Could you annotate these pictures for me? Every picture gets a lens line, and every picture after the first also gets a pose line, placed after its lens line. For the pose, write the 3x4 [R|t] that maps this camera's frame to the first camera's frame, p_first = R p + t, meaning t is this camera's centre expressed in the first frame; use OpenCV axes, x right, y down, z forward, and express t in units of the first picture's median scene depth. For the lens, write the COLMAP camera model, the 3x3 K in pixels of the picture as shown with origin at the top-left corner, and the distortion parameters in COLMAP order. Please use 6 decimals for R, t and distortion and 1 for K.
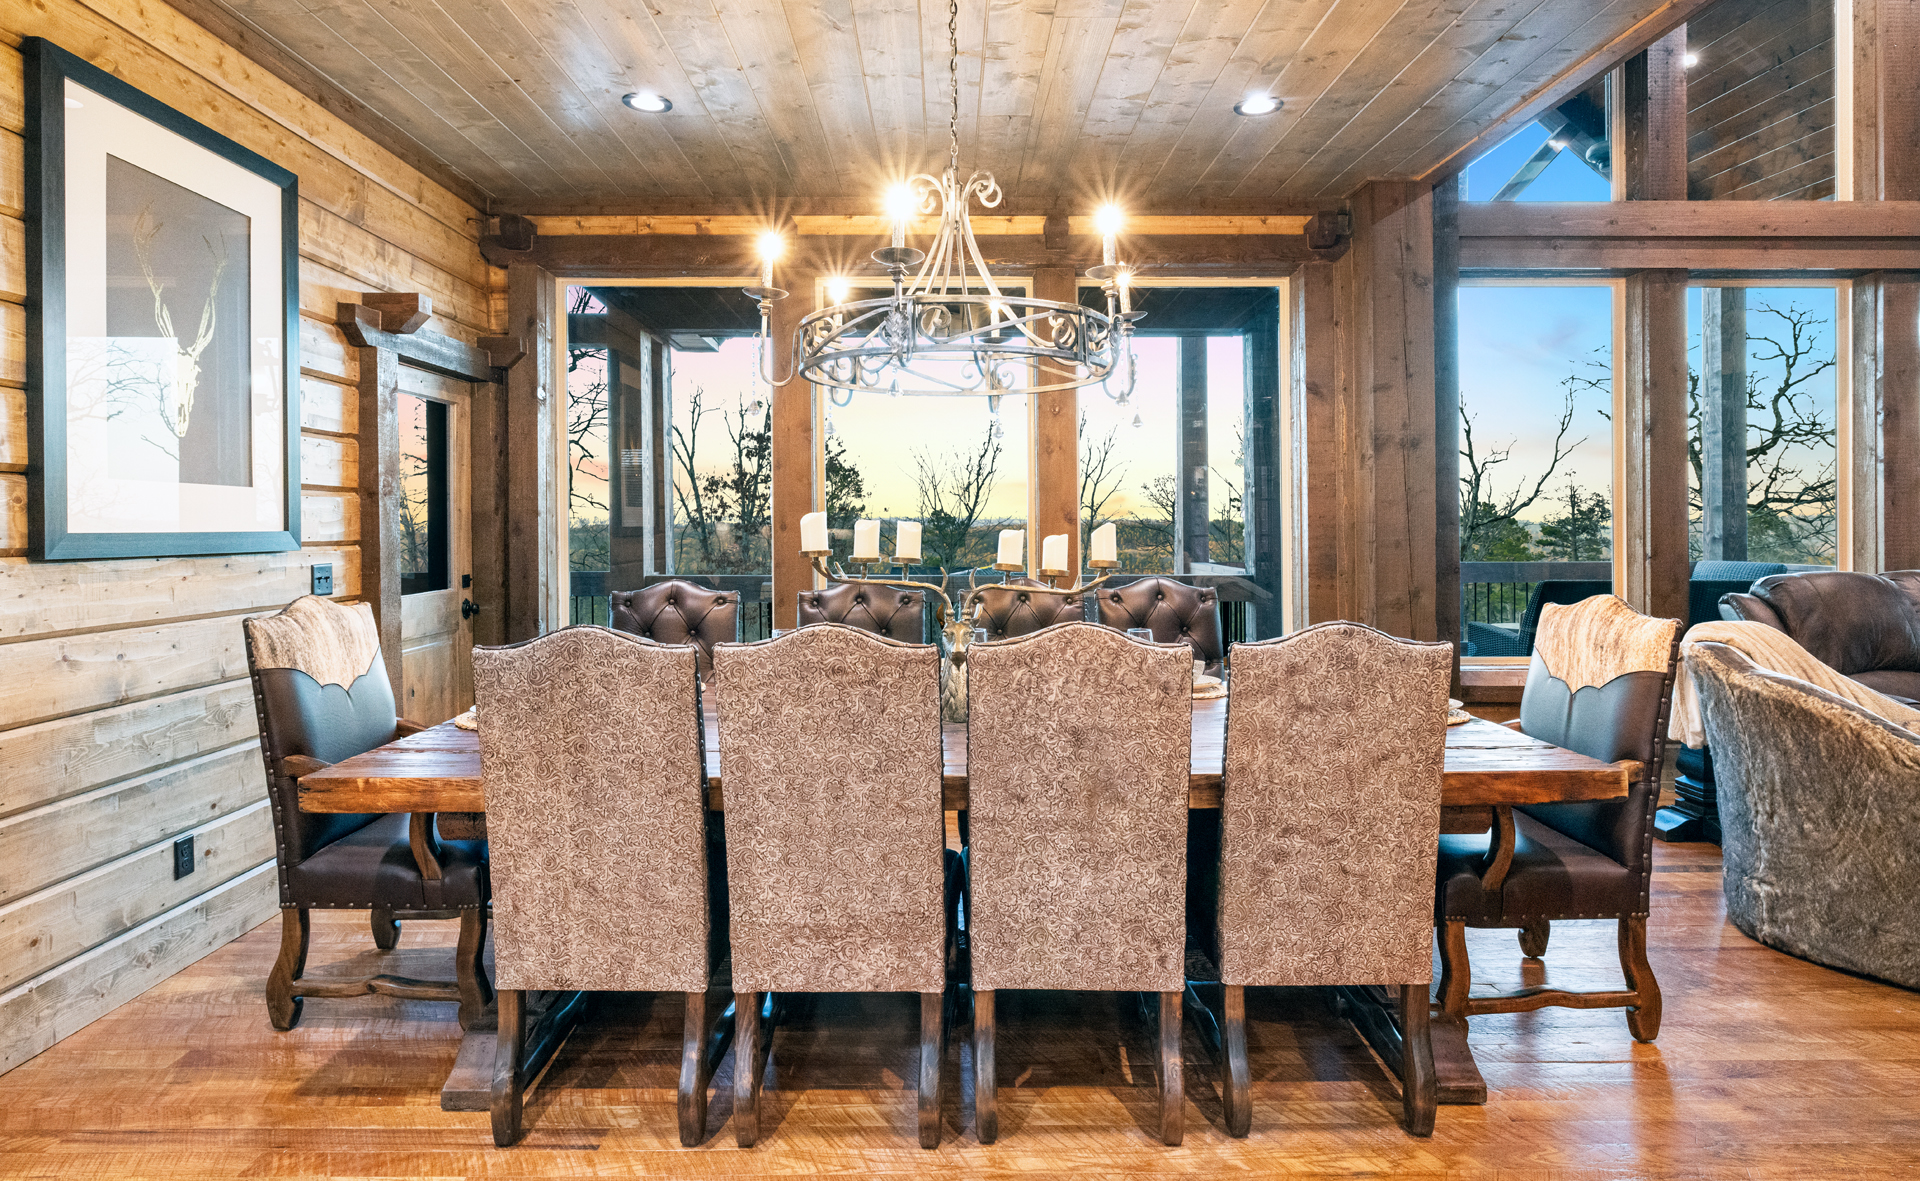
lens RADIAL K [[986.0, 0, 976.7], [0, 986.0, 533.0], [0, 0, 1]] dist [0.000998, 0.000492]
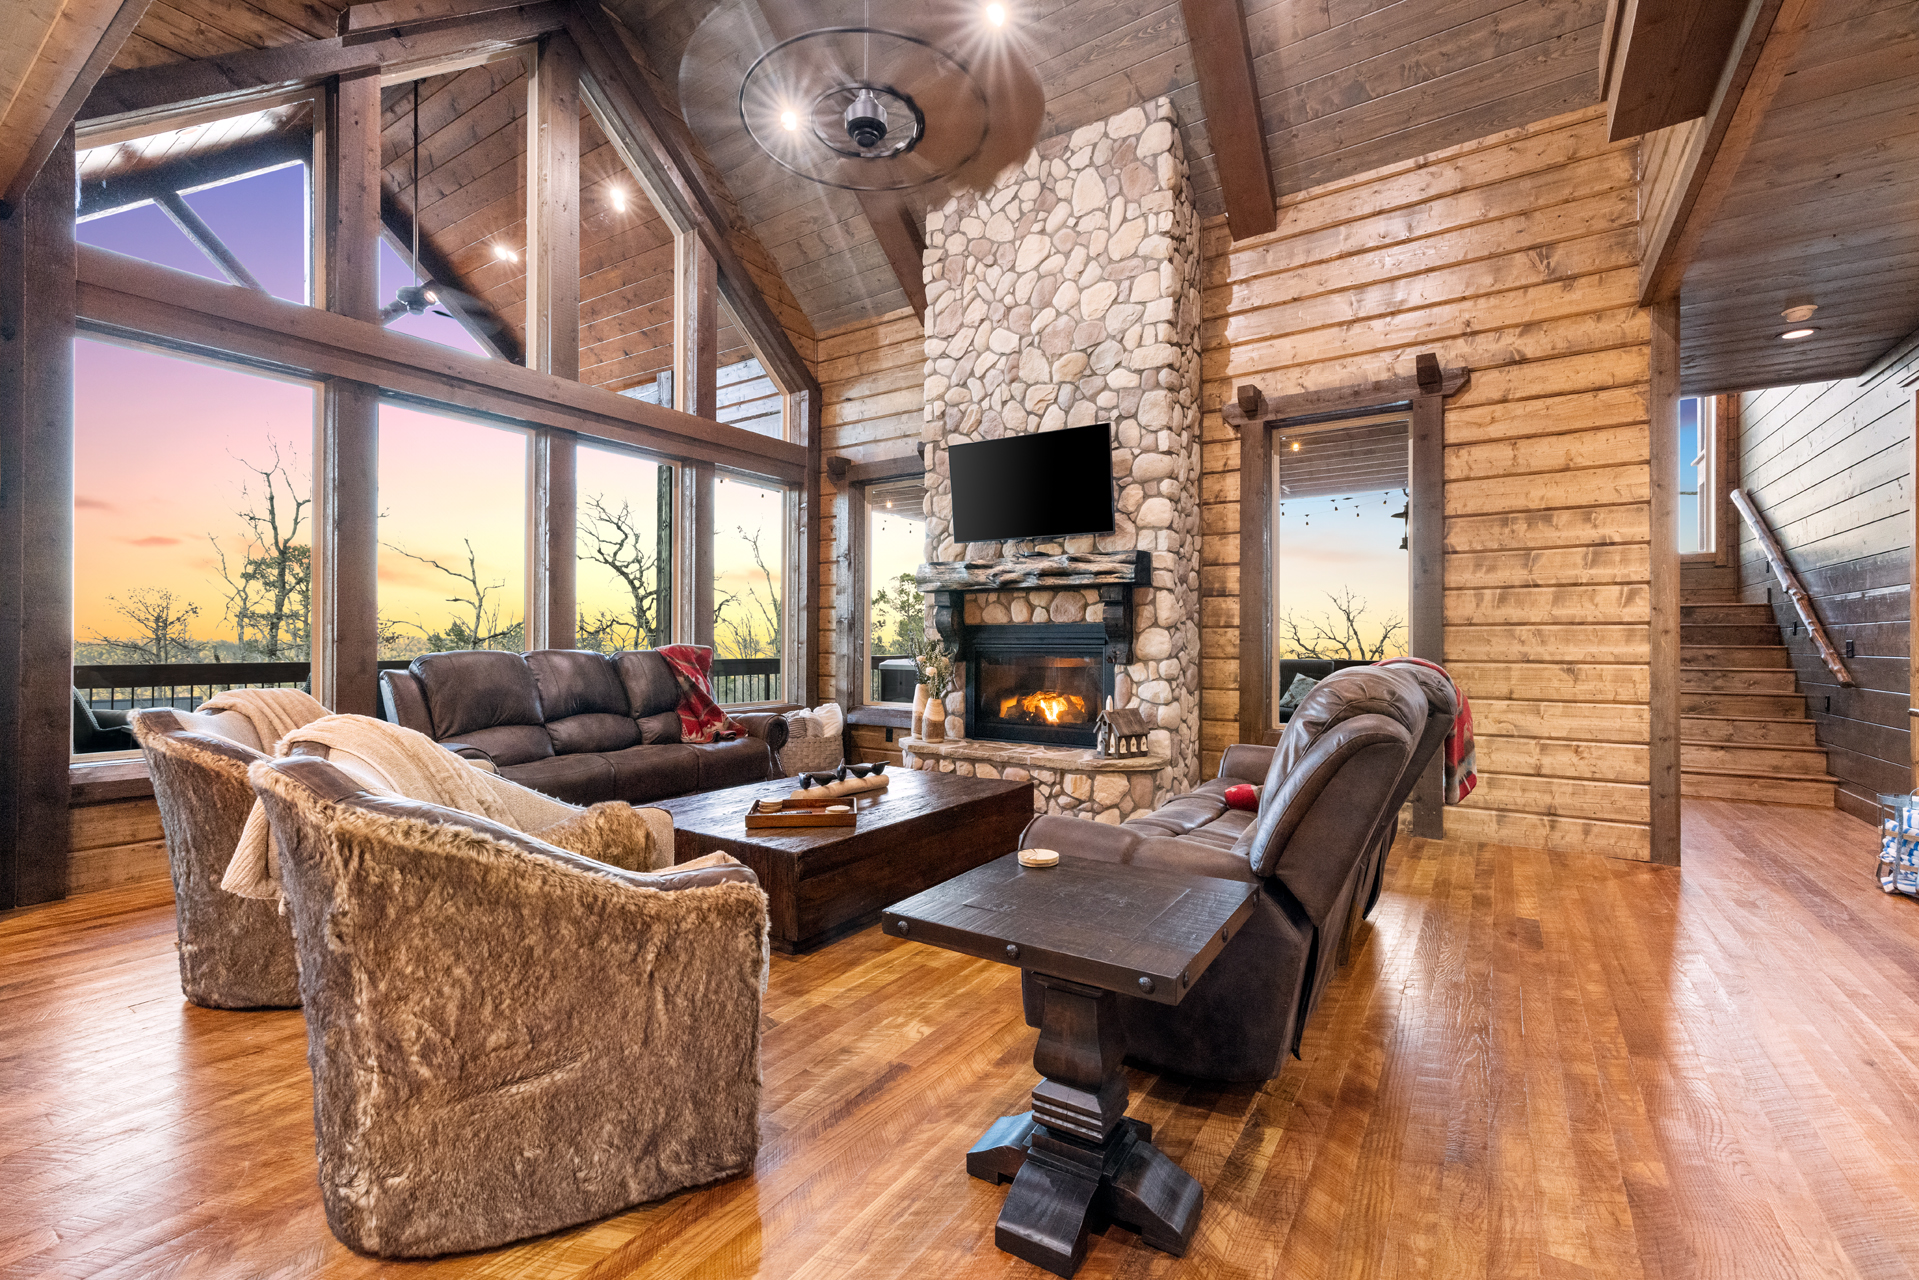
lens RADIAL K [[813.0, 0, 956.6], [0, 813.0, 637.4], [0, 0, 1]] dist [0.001526, 0.000268]
pose [[0.567749, 0.005184, 0.823185, 0.575672], [0.008116, 0.999896, -0.011894, 0.062241], [-0.823162, 0.013434, 0.567648, -0.118265]]
